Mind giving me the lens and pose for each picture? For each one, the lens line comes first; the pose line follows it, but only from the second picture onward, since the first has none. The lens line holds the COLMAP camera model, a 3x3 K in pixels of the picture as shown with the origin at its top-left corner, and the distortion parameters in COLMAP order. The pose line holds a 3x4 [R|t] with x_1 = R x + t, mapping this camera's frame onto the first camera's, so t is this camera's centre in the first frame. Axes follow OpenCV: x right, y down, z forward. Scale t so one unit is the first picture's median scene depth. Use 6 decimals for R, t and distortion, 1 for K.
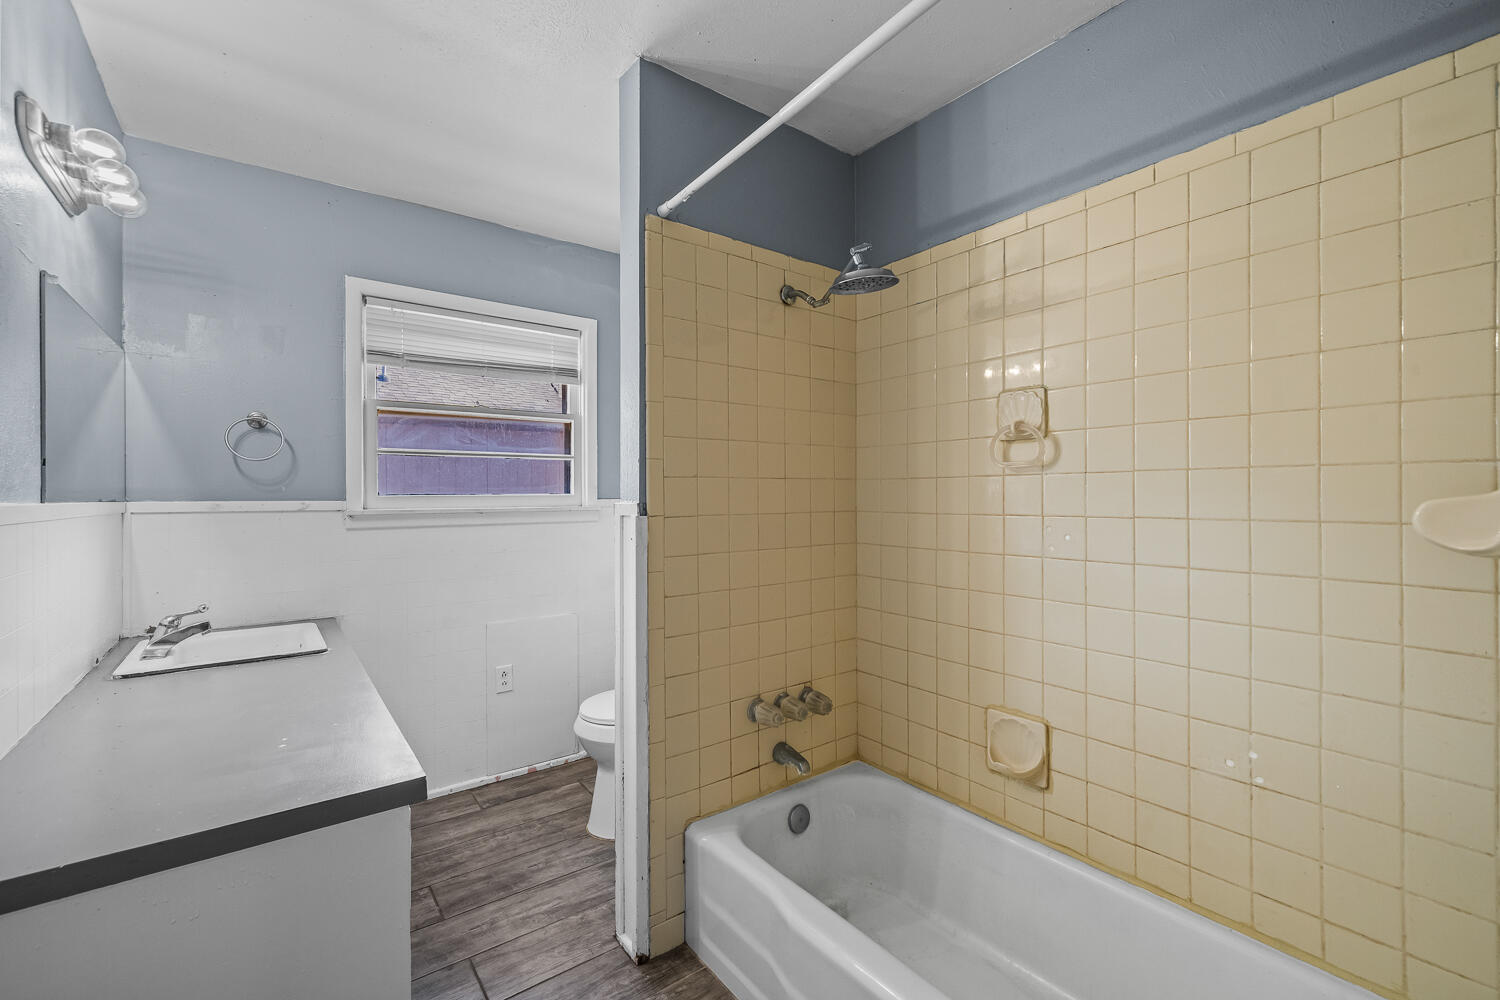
lens RADIAL K [[629.8, 0, 750.0], [0, 629.8, 500.0], [0, 0, 1]] dist [0.000724, 0.000142]
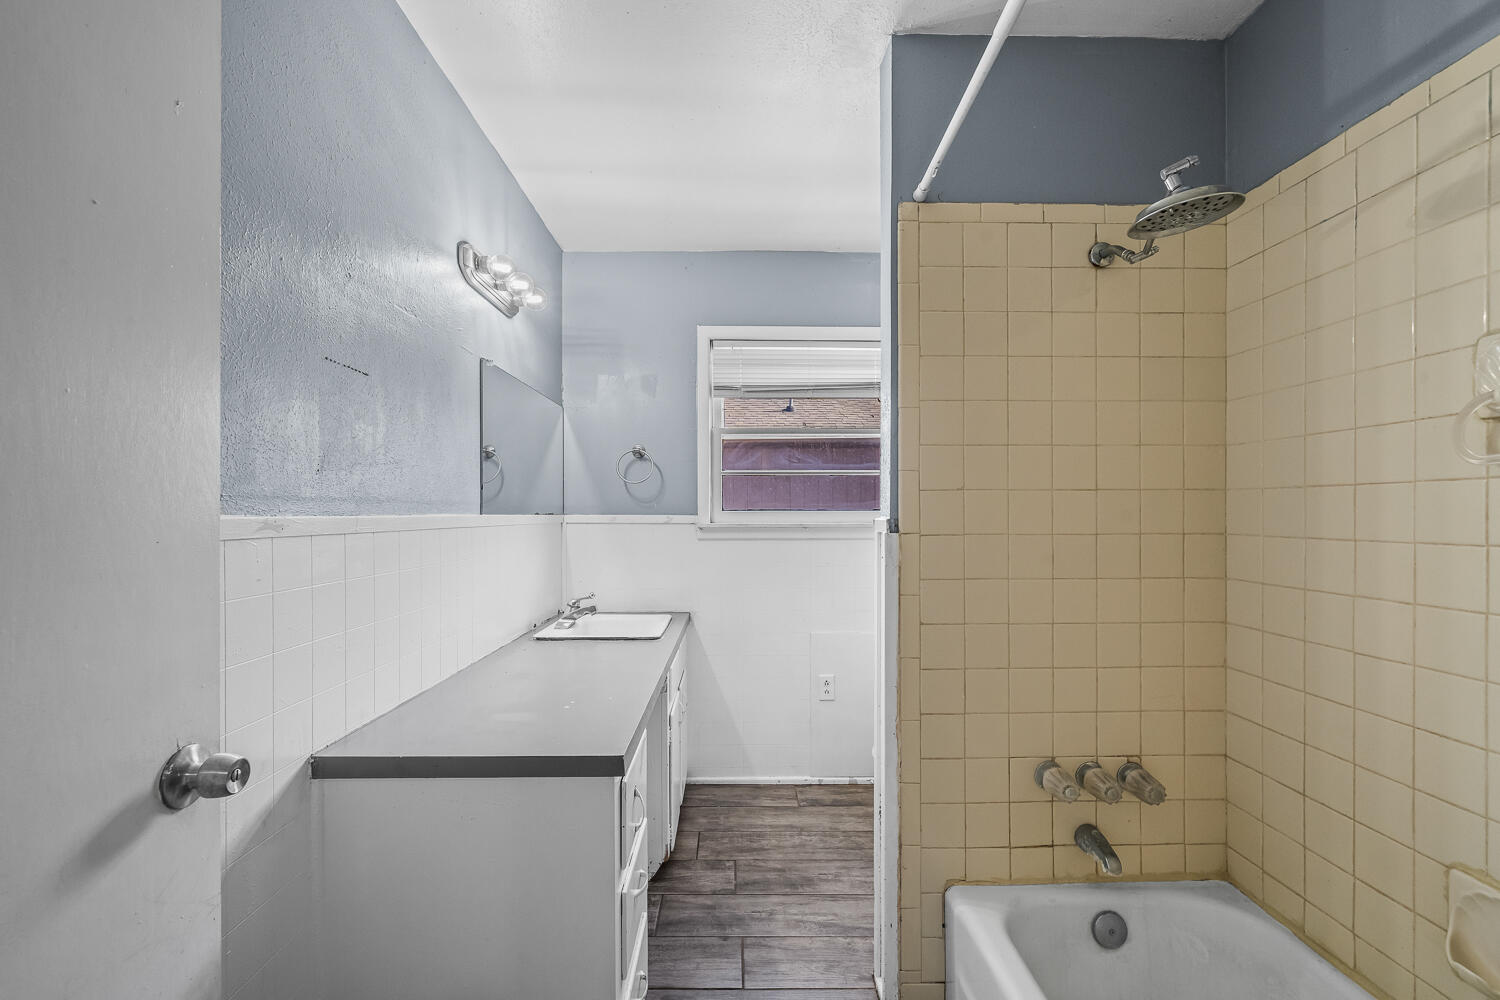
lens RADIAL K [[637.5, 0, 751.4], [0, 637.5, 517.9], [0, 0, 1]] dist [-0.000362, 0.000604]
pose [[0.805988, 0.008545, -0.591870, 0.181176], [-0.008004, 0.999962, 0.003538, 0.001433], [0.591878, 0.001886, 0.806026, 0.106894]]
